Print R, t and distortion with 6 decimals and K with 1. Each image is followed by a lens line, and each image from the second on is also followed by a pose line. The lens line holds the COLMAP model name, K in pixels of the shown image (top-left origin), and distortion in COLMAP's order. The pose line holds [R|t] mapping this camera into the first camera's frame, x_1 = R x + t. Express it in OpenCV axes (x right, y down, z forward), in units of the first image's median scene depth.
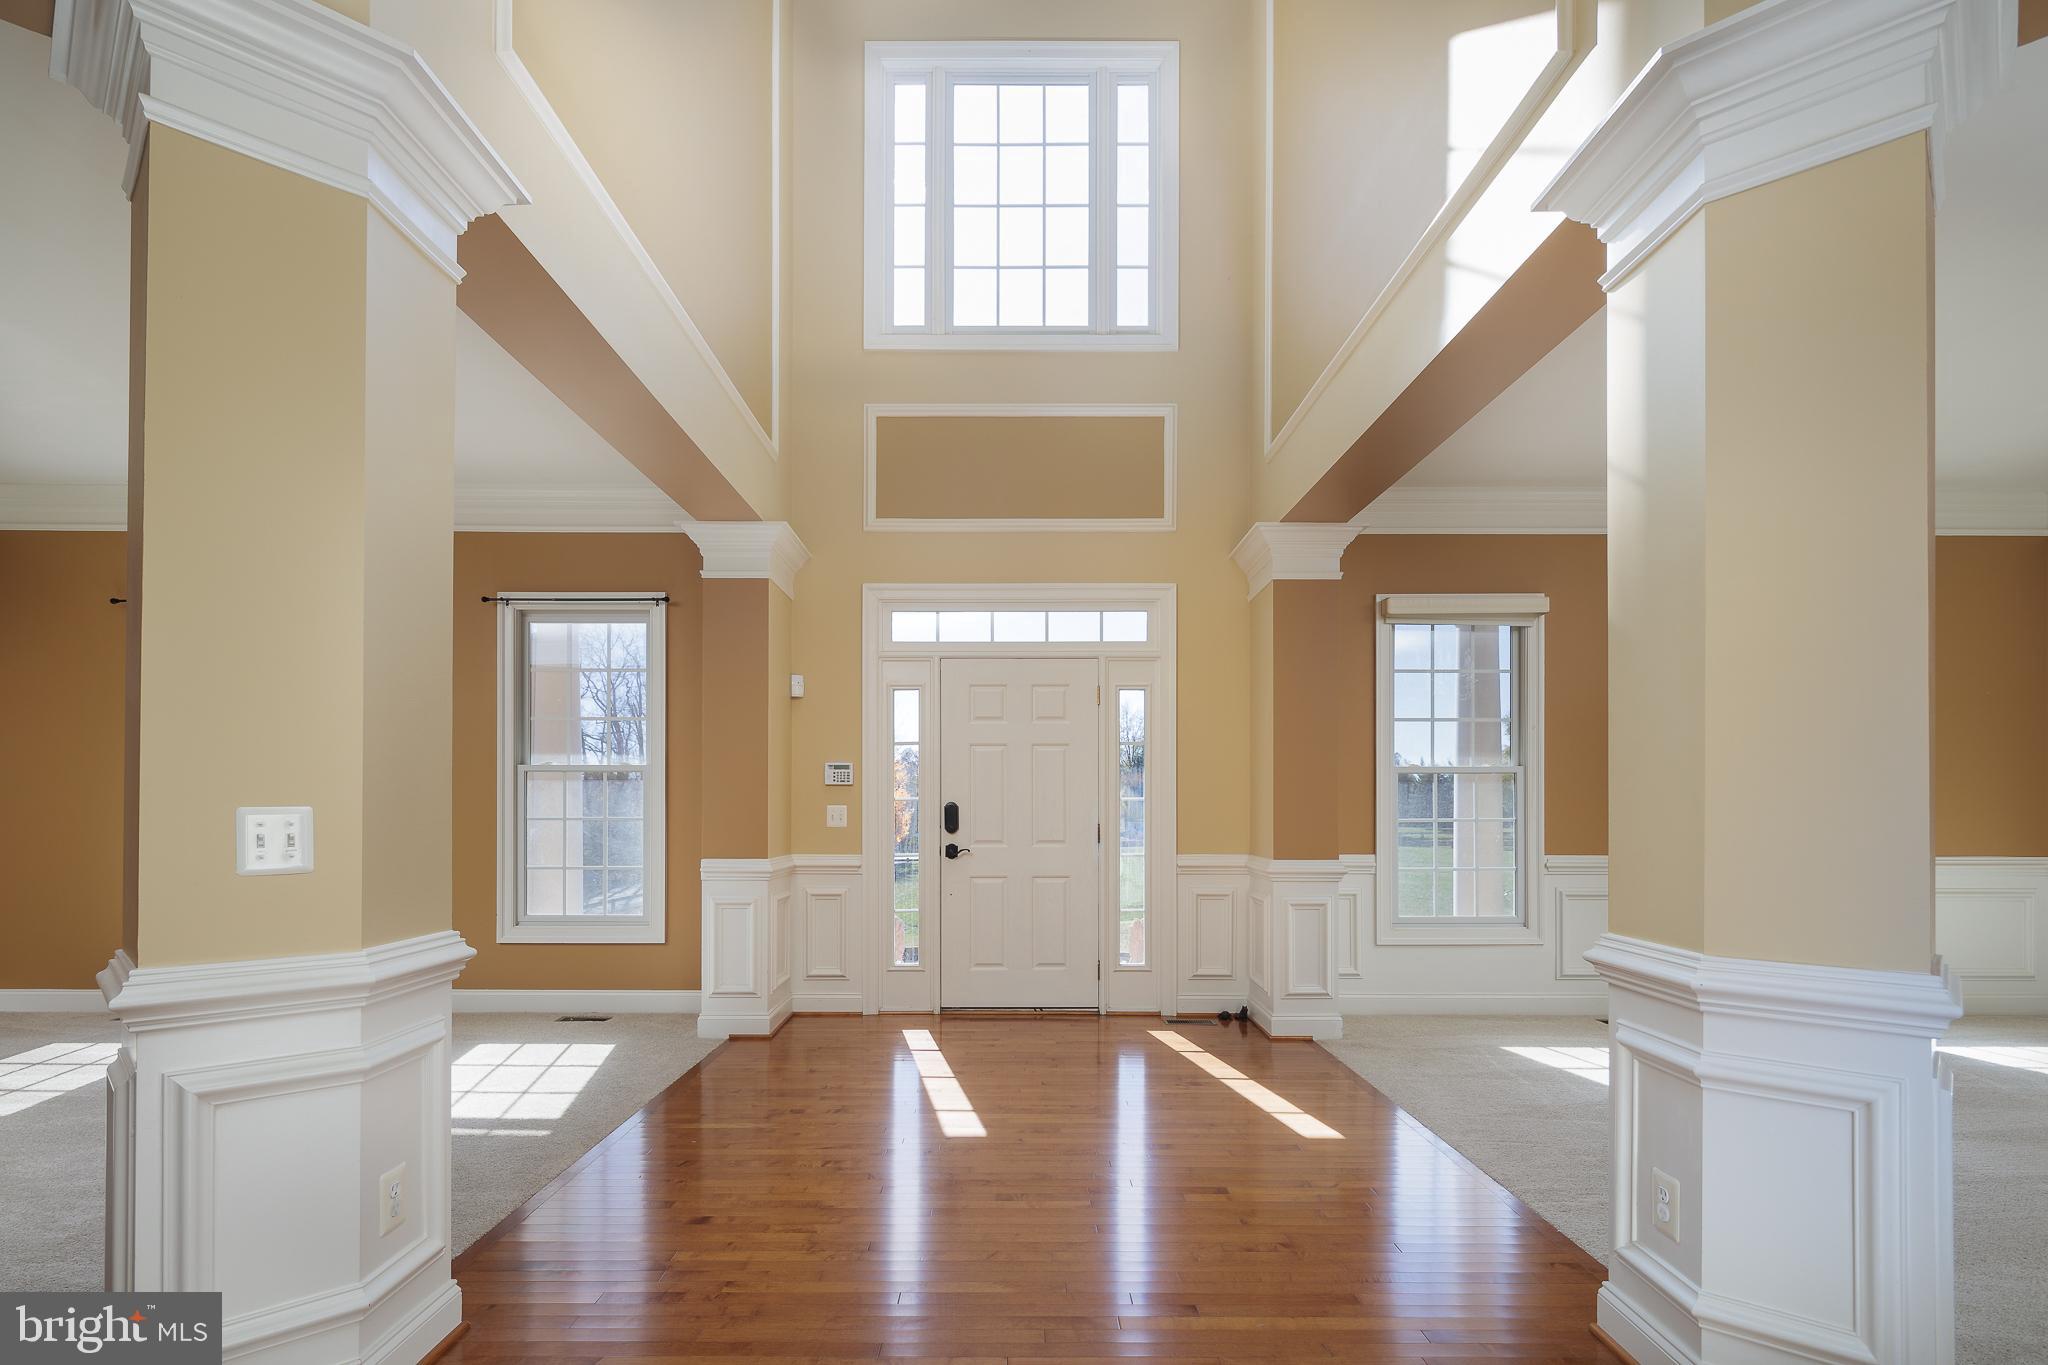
lens RADIAL K [[1003.2, 0, 1016.5], [0, 1003.2, 686.0], [0, 0, 1]] dist [-0.001185, -0.000798]
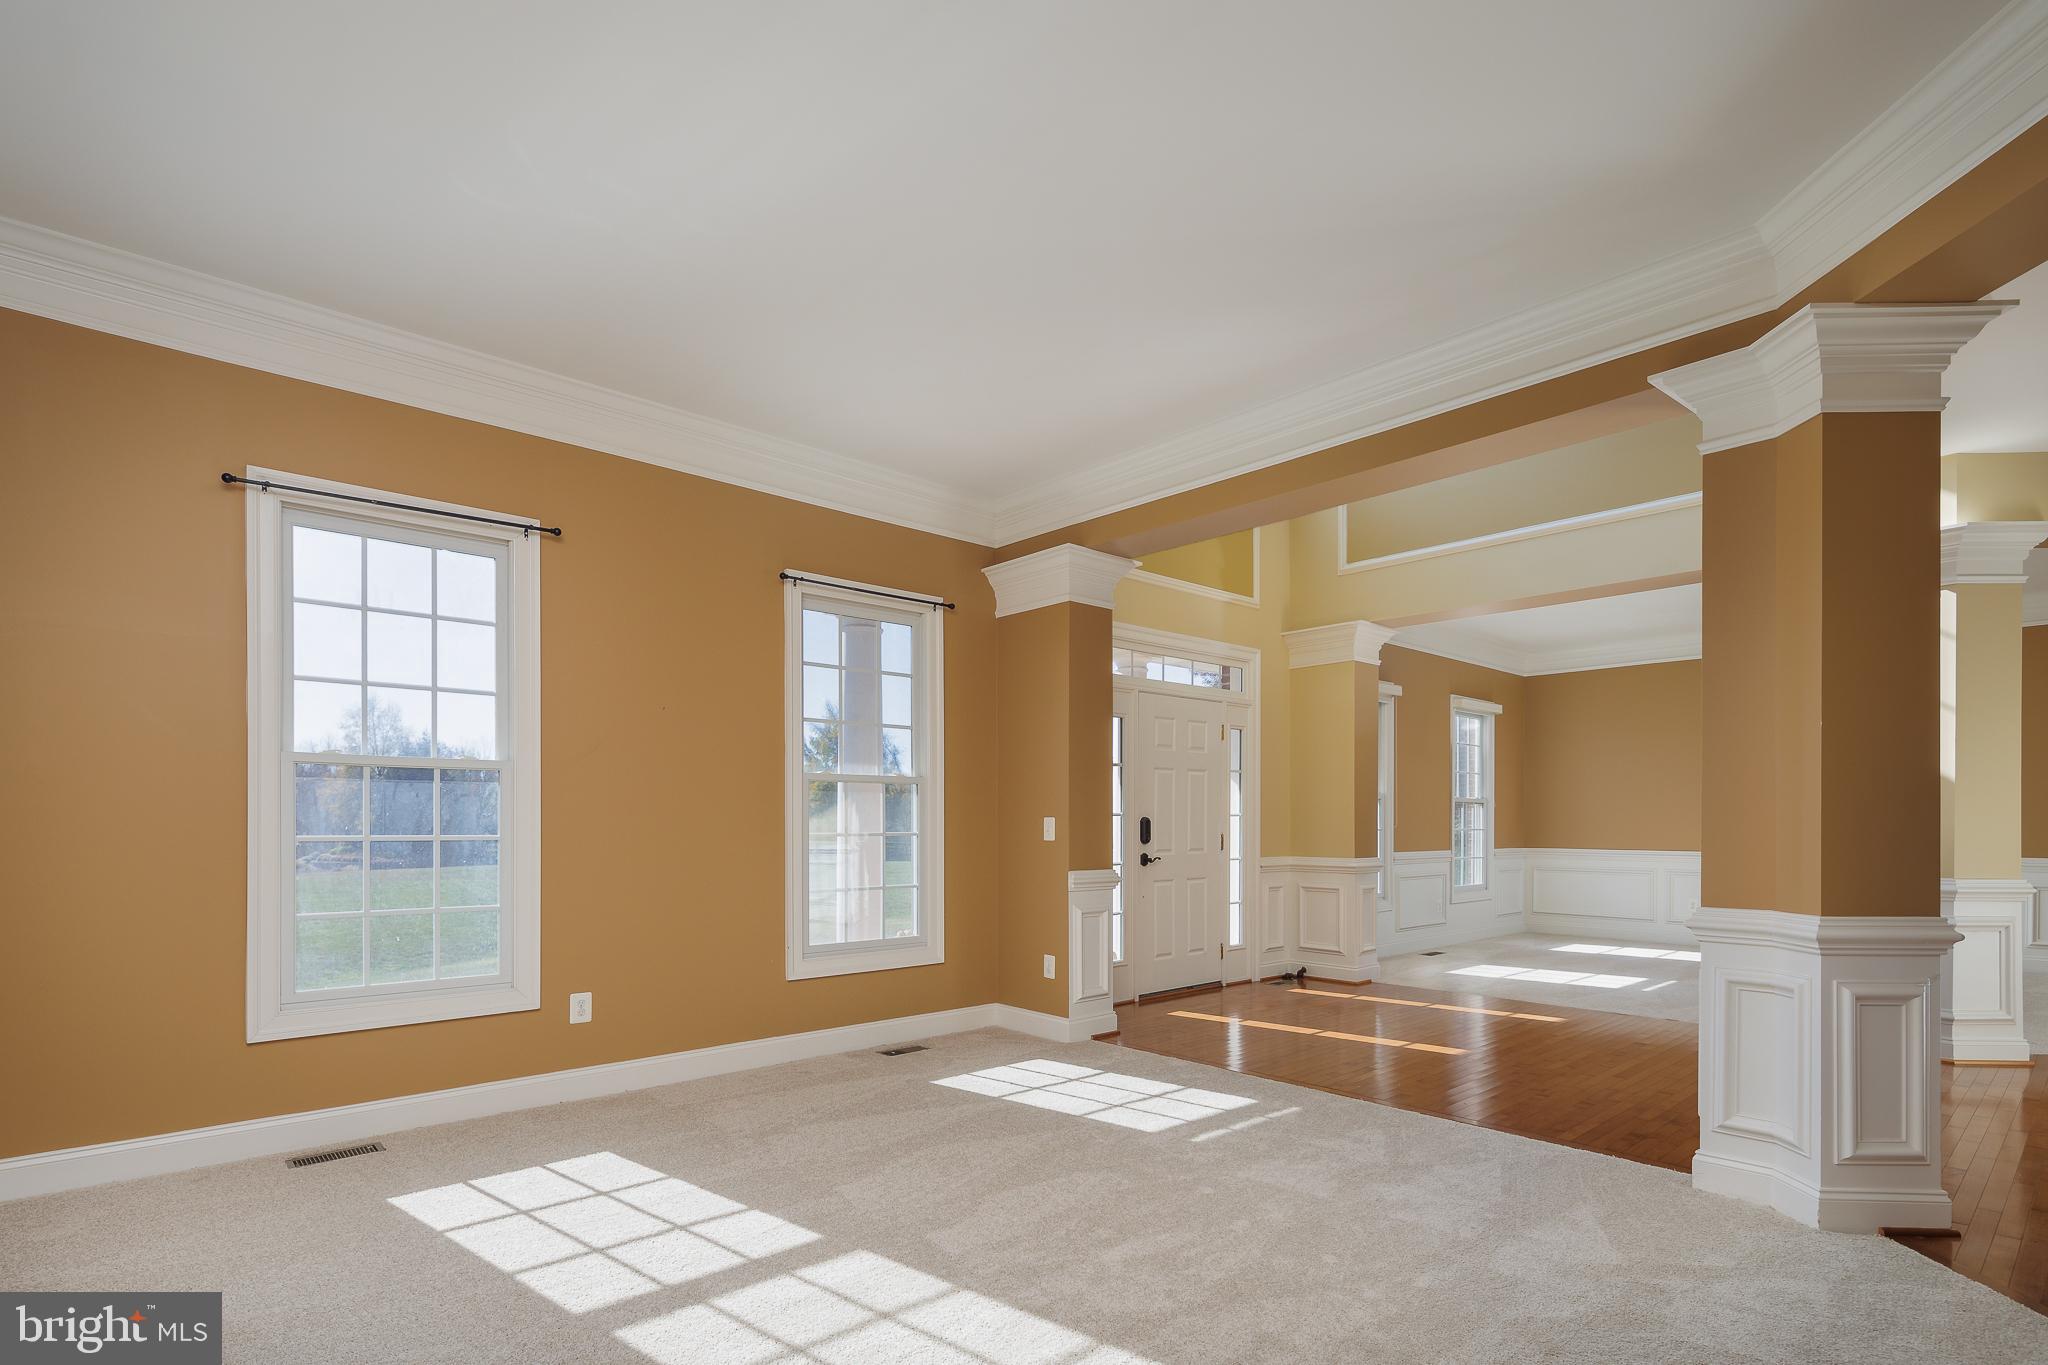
lens RADIAL K [[1003.2, 0, 1016.5], [0, 1003.2, 686.0], [0, 0, 1]] dist [-0.001185, -0.000798]
pose [[0.737310, 0.090701, 0.669439, -0.963105], [-0.080751, 0.995674, -0.045963, 0.030259], [-0.670711, -0.020169, 0.741444, 0.242166]]
